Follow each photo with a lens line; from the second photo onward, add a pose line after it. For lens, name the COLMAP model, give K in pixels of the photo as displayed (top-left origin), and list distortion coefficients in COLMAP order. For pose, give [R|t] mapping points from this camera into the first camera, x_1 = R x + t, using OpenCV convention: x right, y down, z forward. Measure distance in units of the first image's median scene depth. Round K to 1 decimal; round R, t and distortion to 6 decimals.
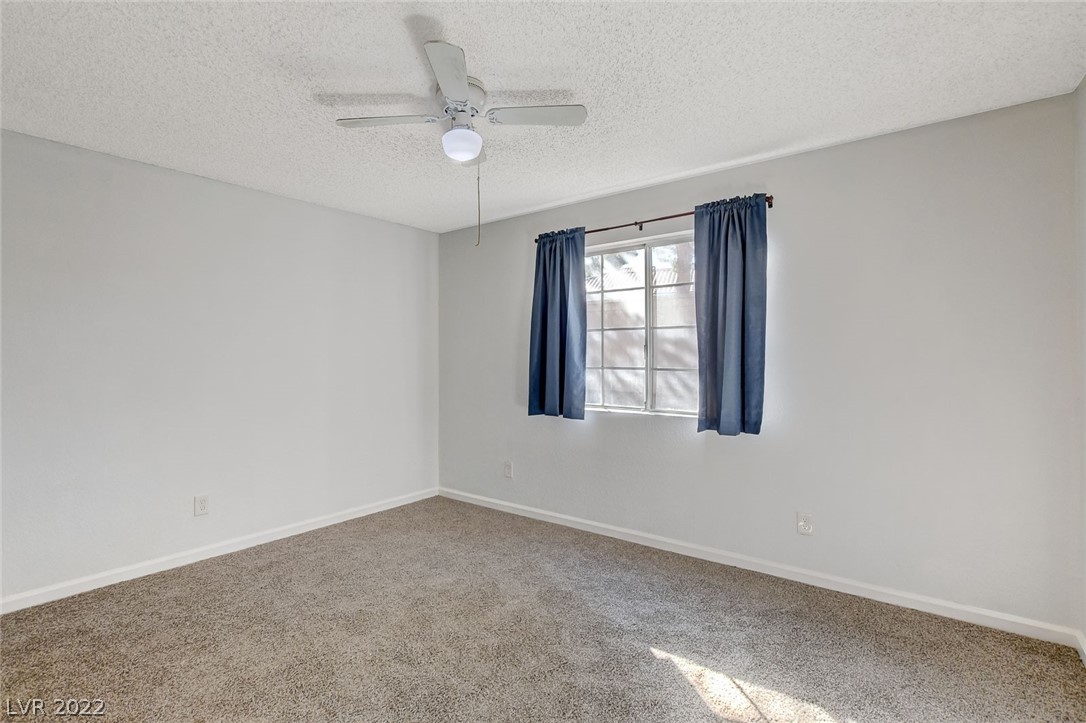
lens RADIAL K [[512.8, 0, 545.5], [0, 512.8, 363.7], [0, 0, 1]] dist [-0.013637, 0.002334]
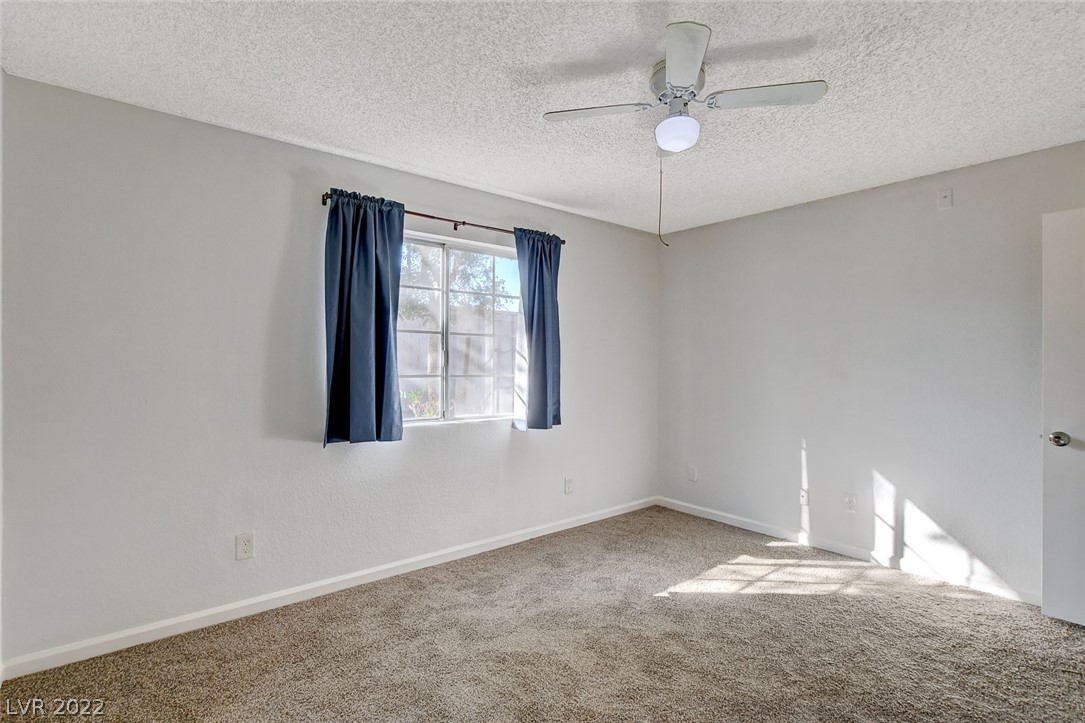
lens RADIAL K [[512.3, 0, 545.3], [0, 512.3, 361.7], [0, 0, 1]] dist [-0.013637, 0.002334]
pose [[0.236293, -0.004752, 0.971670, -0.711824], [-0.007687, 0.999948, 0.006759, -0.023720], [-0.971651, -0.009067, 0.236244, 0.623638]]
